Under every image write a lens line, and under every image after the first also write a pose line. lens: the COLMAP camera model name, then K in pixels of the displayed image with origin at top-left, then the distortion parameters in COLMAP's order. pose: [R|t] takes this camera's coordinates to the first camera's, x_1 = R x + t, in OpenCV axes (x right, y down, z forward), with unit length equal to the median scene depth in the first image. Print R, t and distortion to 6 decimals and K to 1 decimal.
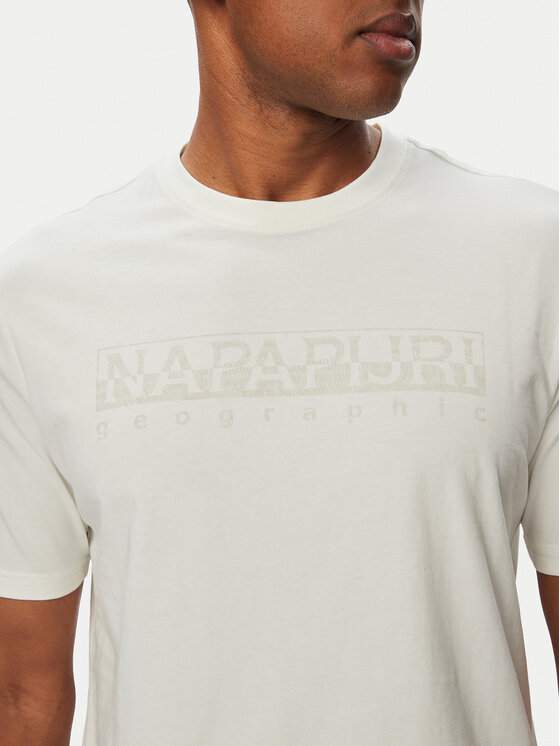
lens RADIAL K [[1299.7, 0, 280.0], [0, 1299.7, 373.0], [0, 0, 1]] dist [0.029721, 0.060381]
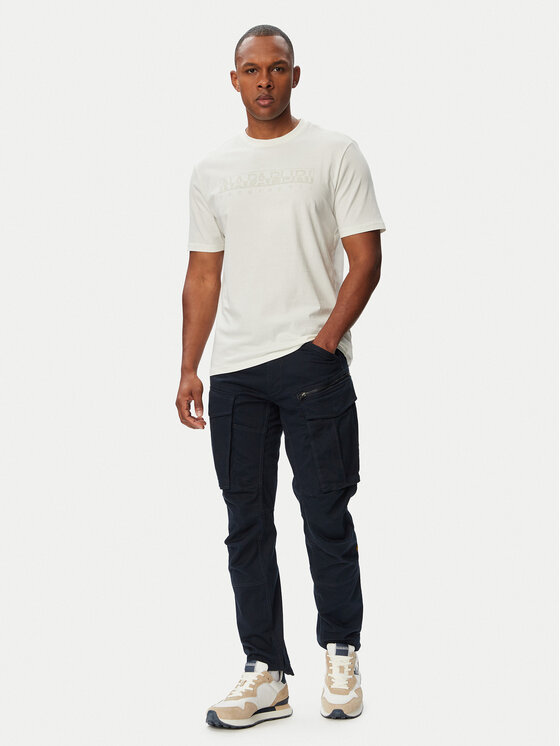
lens RADIAL K [[1299.7, 0, 280.0], [0, 1299.7, 373.0], [0, 0, 1]] dist [0.029721, 0.060381]
pose [[0.978239, -0.002983, -0.207460, 0.878390], [-0.001799, 0.999737, -0.022855, 0.683254], [0.207474, 0.022731, 0.977976, -2.891549]]
